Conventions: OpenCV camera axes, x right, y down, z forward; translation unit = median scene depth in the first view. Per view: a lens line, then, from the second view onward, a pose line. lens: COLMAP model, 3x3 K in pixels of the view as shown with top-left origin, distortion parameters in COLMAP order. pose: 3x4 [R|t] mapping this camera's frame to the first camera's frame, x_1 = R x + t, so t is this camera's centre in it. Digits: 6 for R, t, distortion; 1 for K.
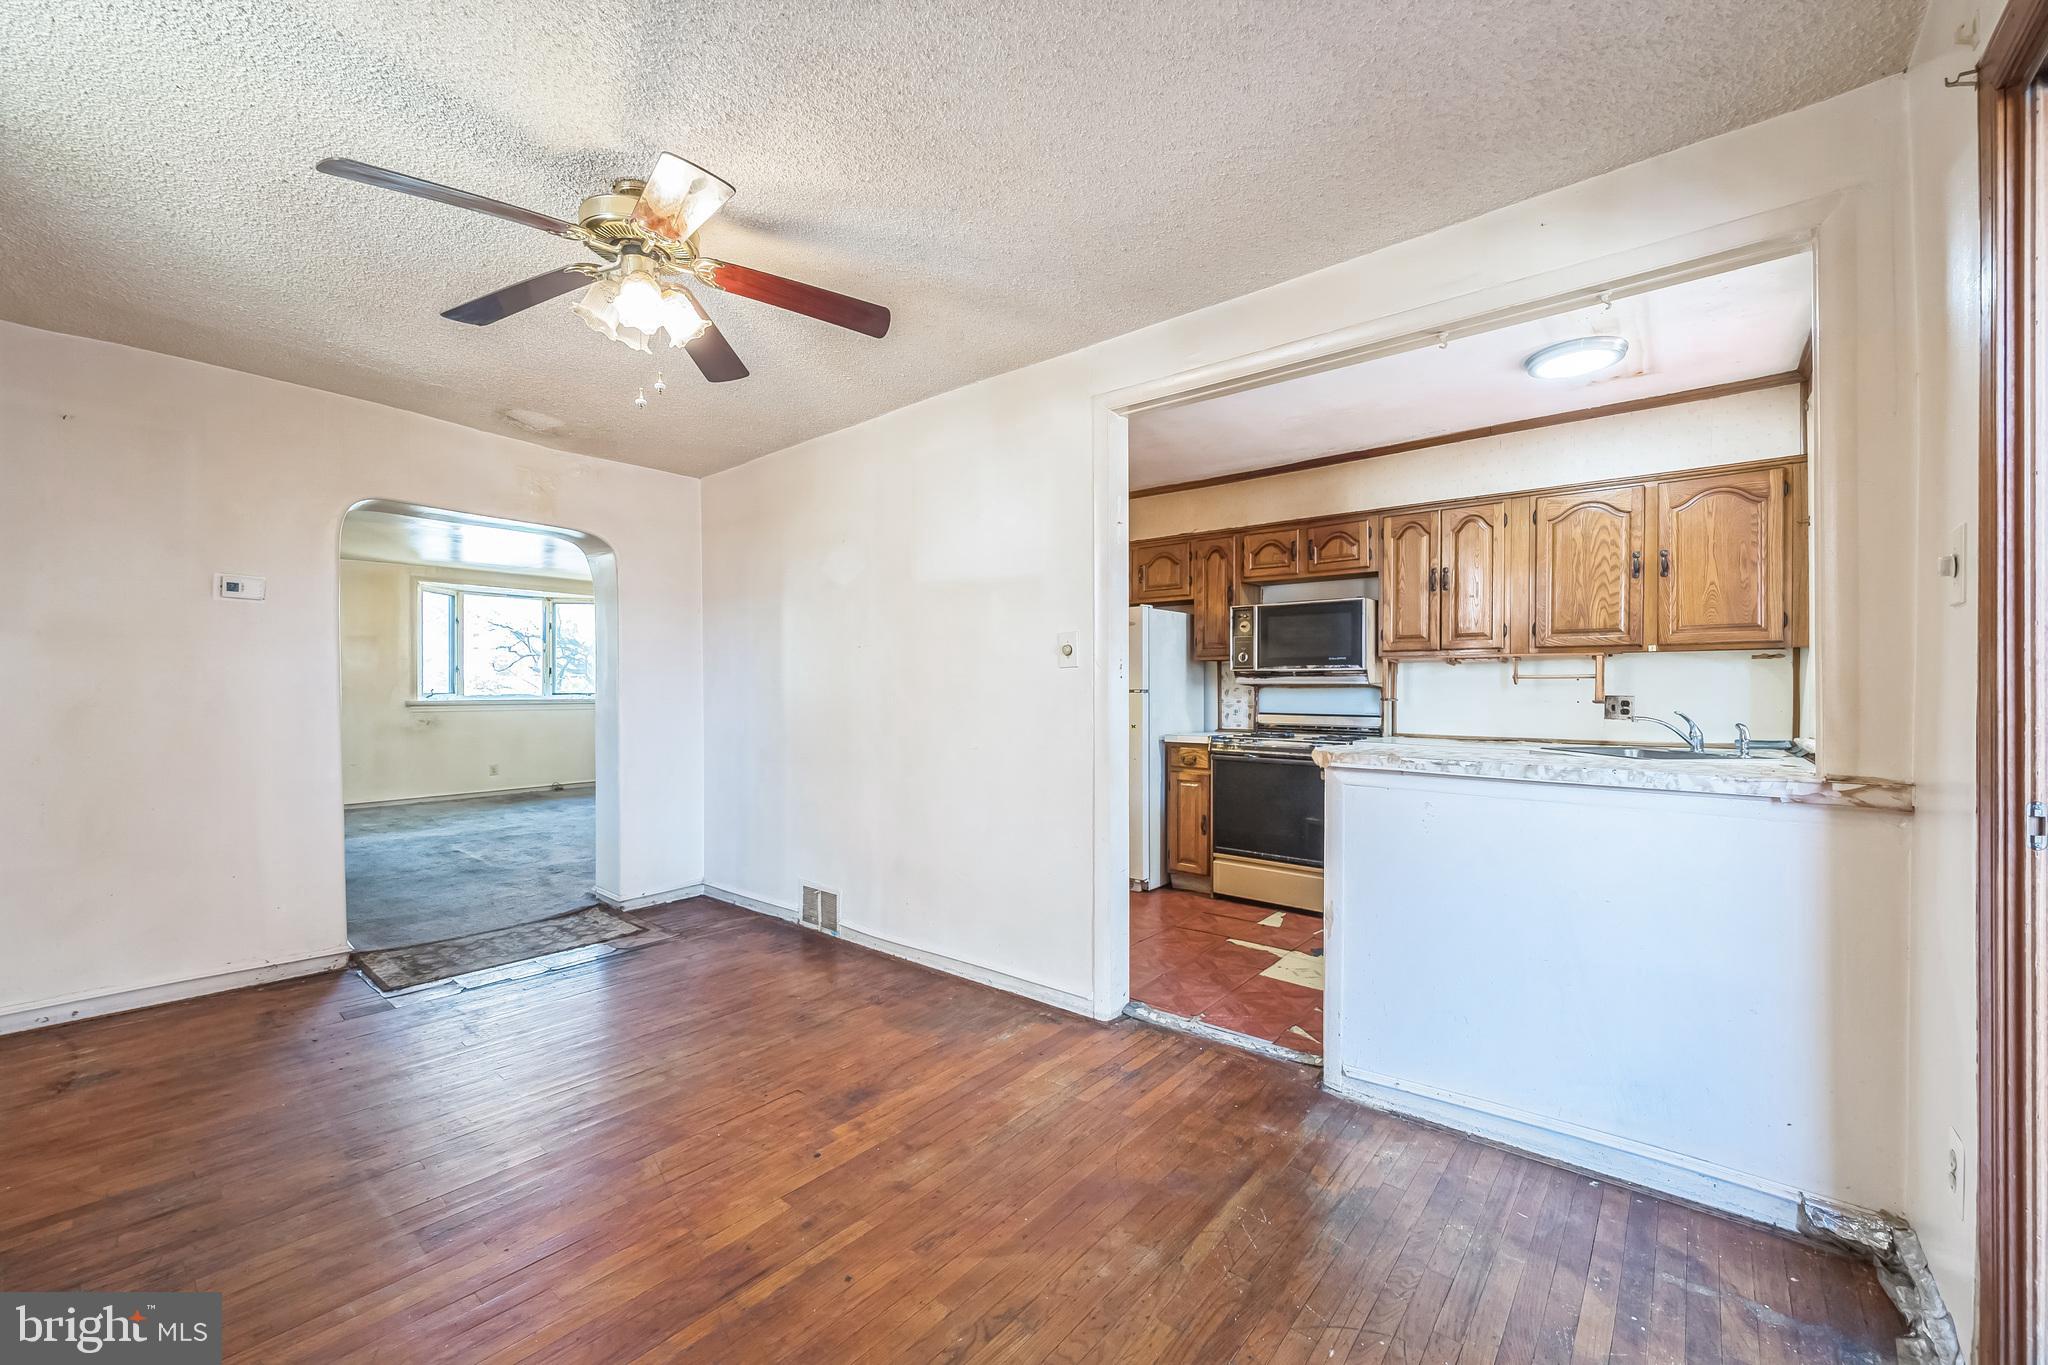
lens RADIAL K [[815.6, 0, 1015.2], [0, 815.6, 691.1], [0, 0, 1]] dist [-0.000932, -0.000136]
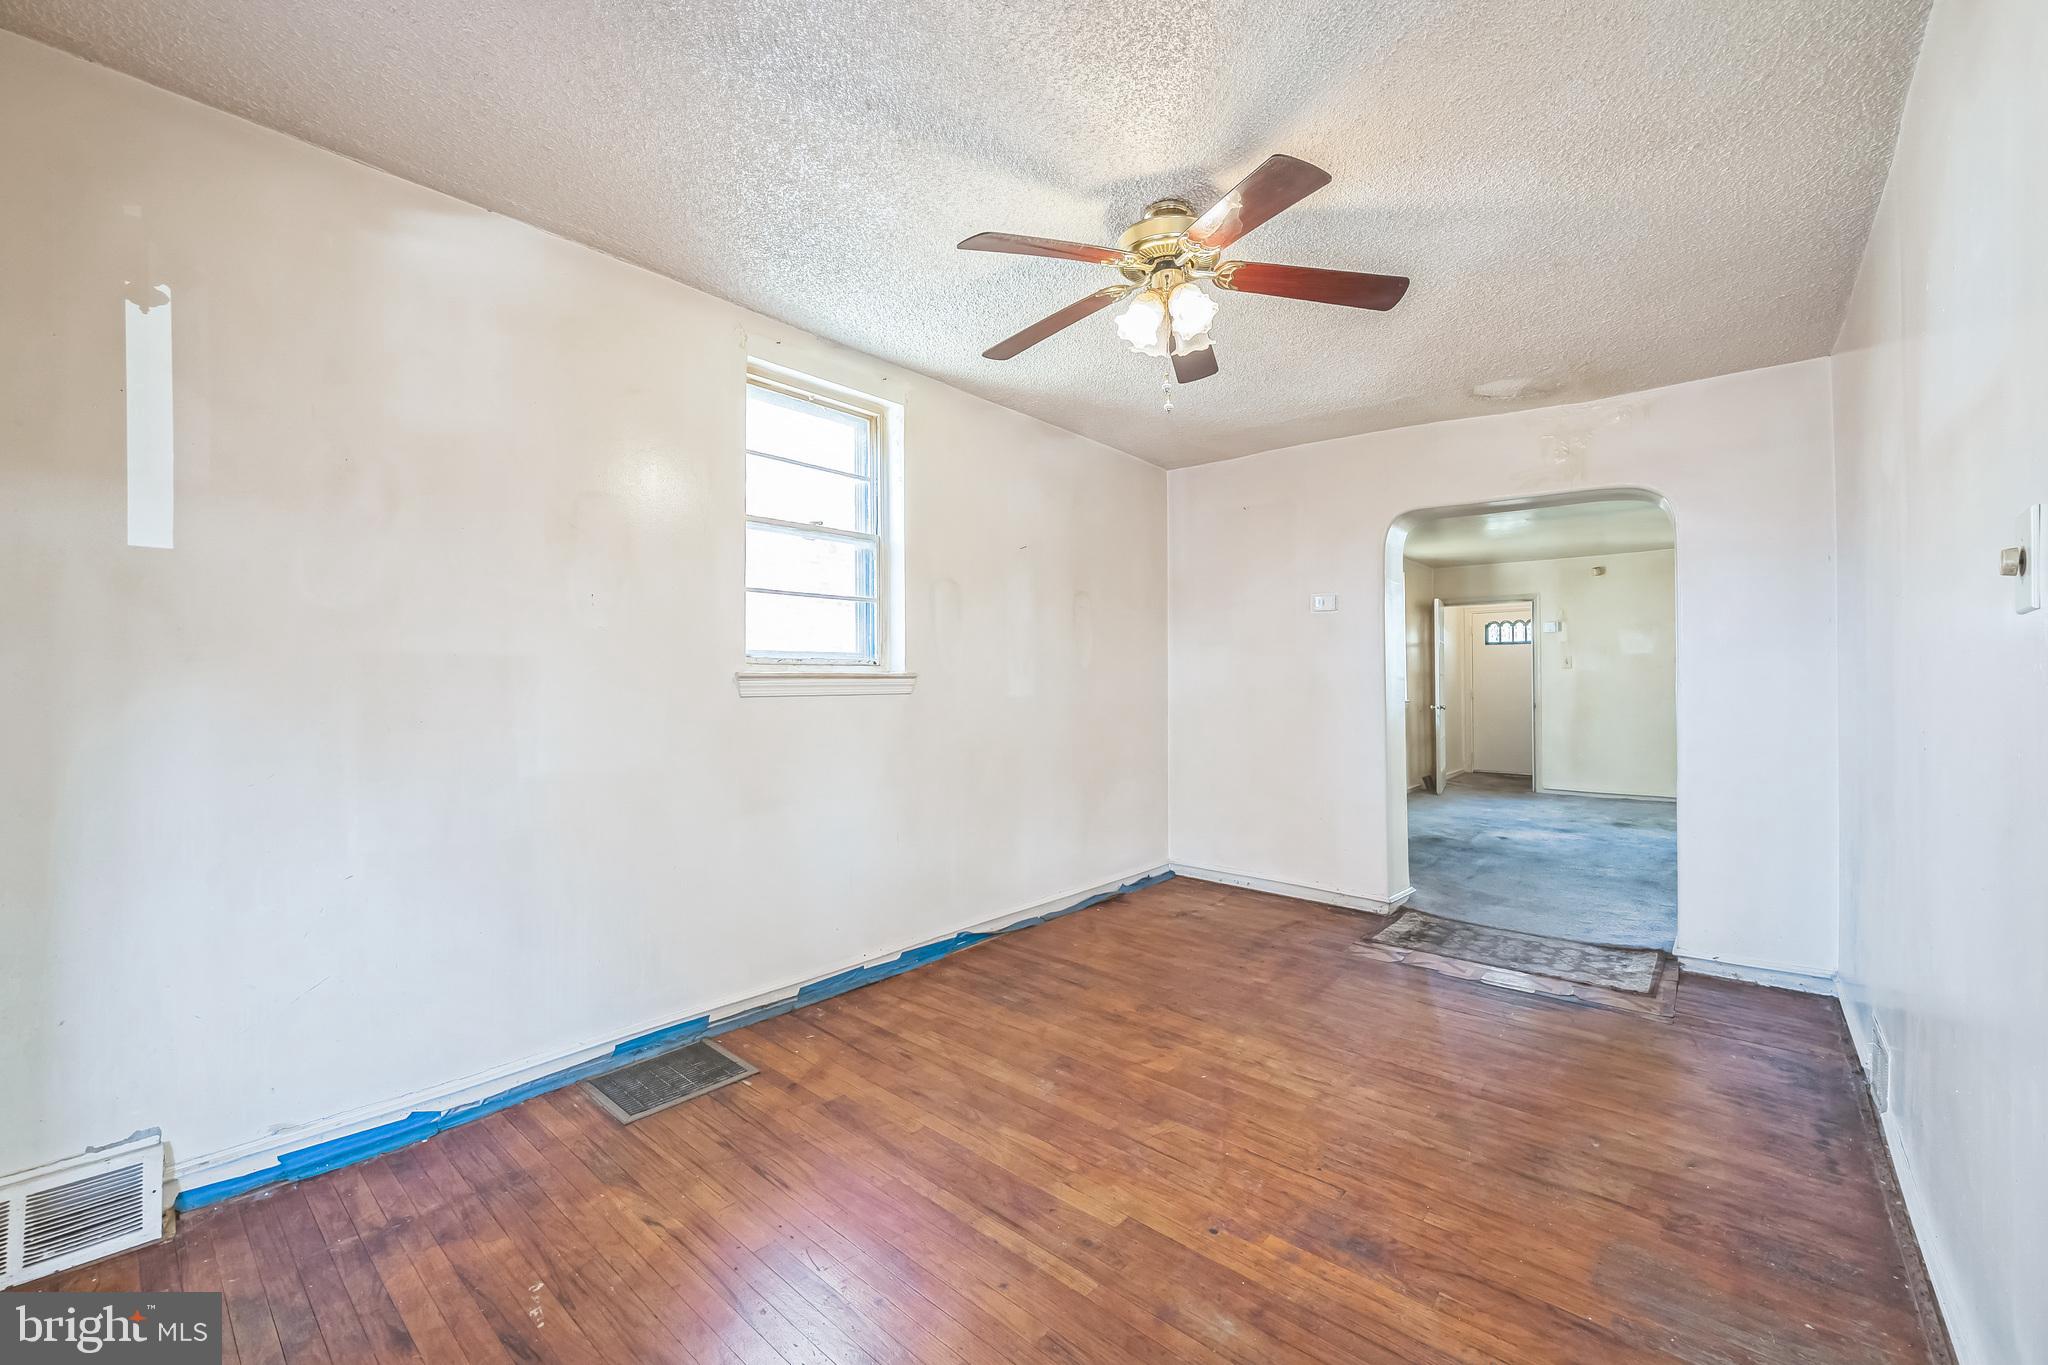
lens RADIAL K [[815.6, 0, 1029.2], [0, 815.6, 683.0], [0, 0, 1]] dist [-0.000932, -0.000136]
pose [[-0.009706, 0.004307, -0.999944, 0.370323], [-0.004368, 0.999981, 0.004349, 0.000560], [0.999943, 0.004410, -0.009687, 0.505231]]
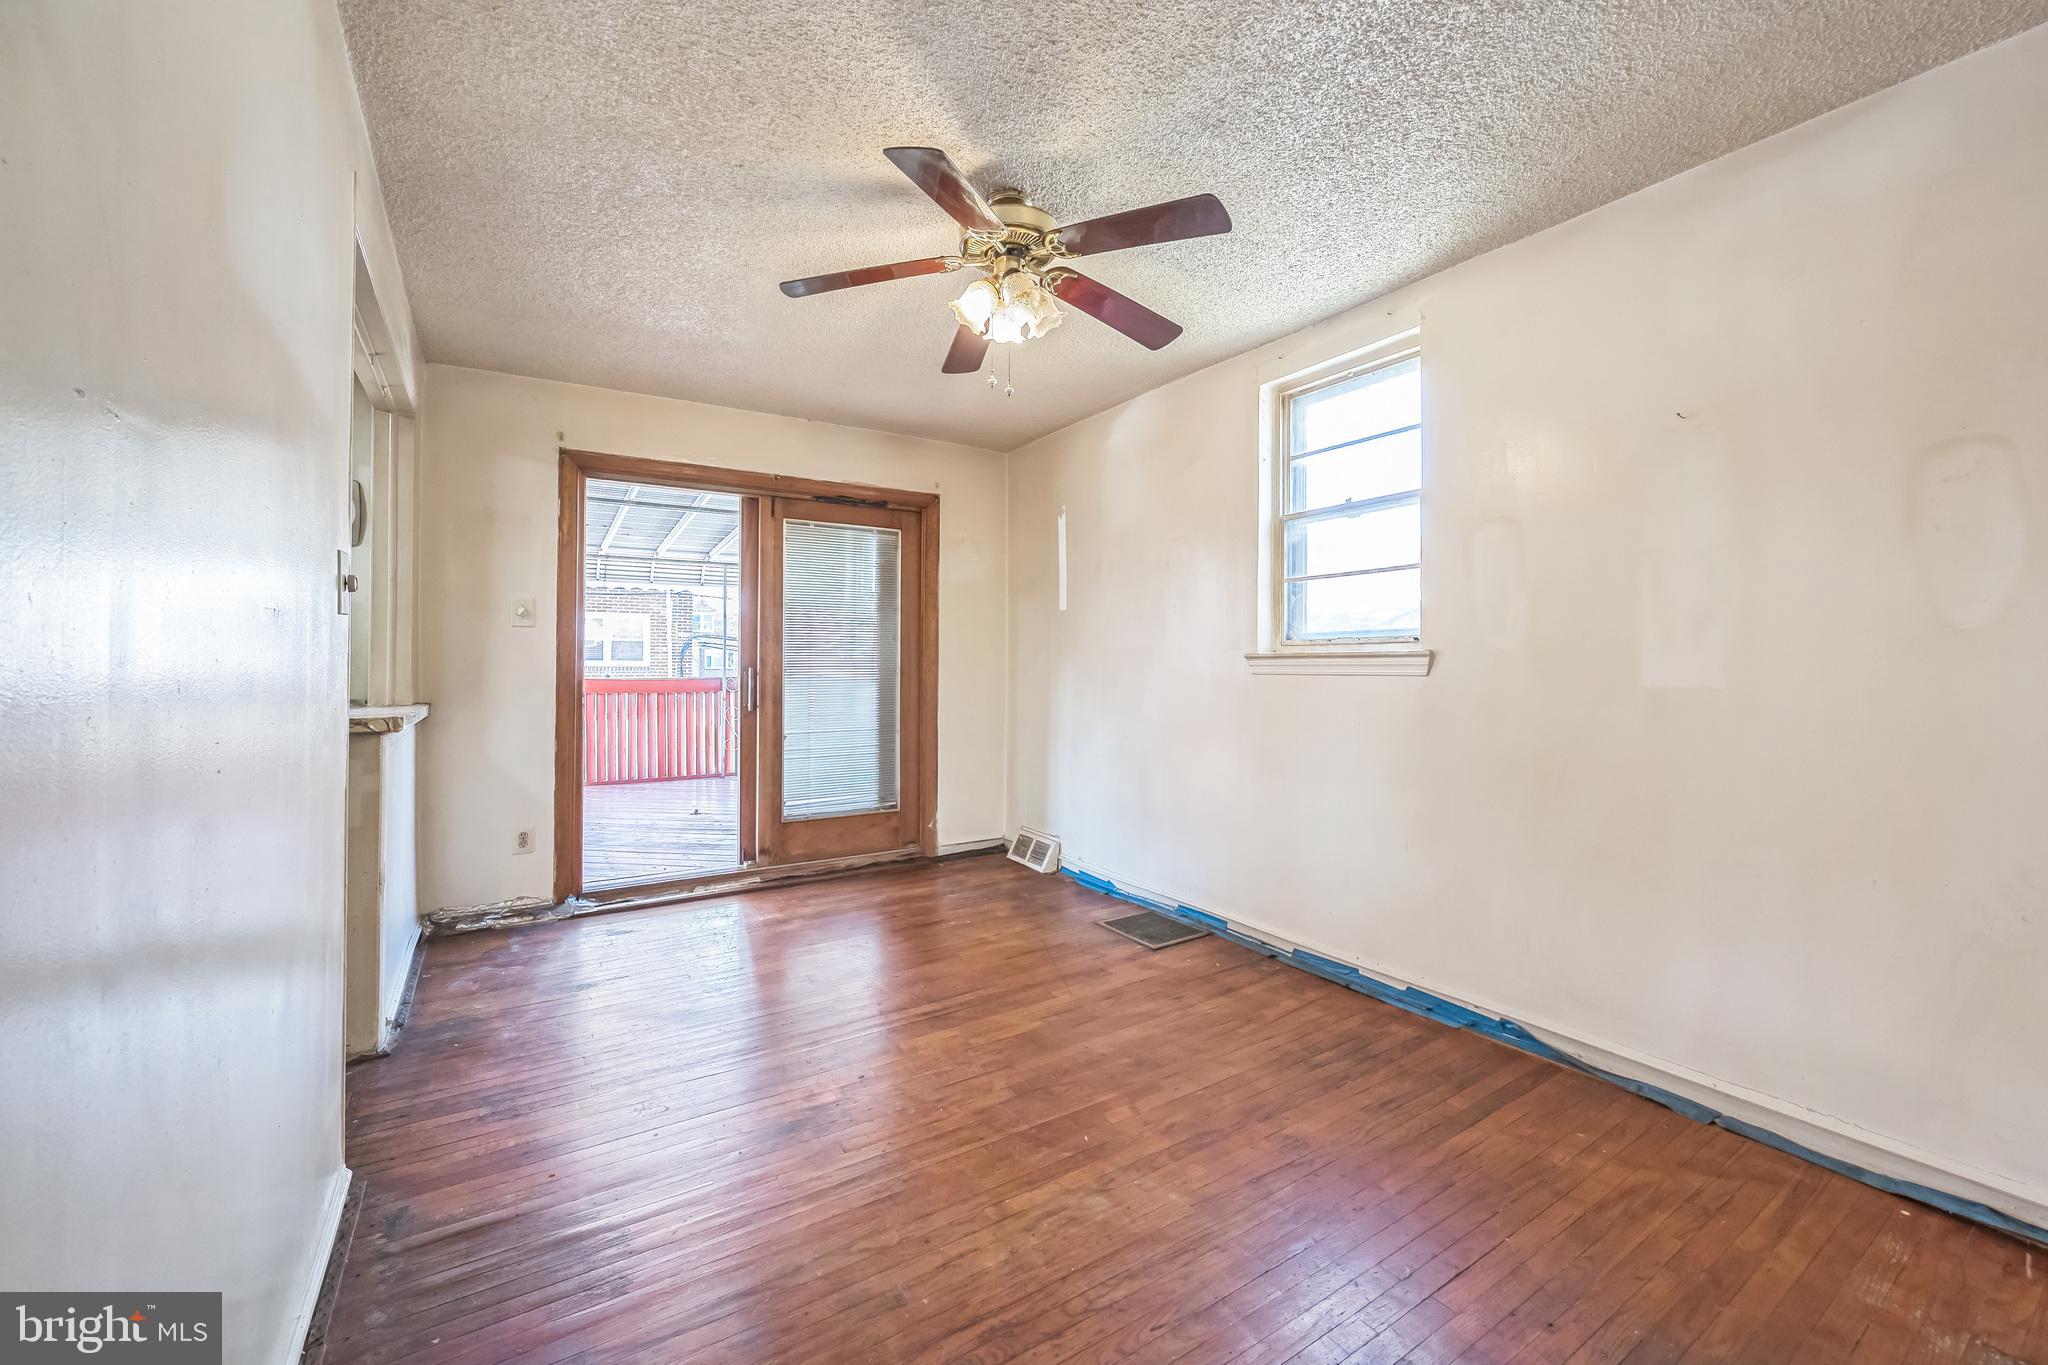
lens RADIAL K [[815.6, 0, 1032.9], [0, 815.6, 656.1], [0, 0, 1]] dist [-0.000932, -0.000136]
pose [[-0.959440, 0.005653, 0.281855, -0.487050], [0.005284, 0.999984, -0.002070, -0.001706], [-0.281863, -0.000497, -0.959455, 1.242433]]
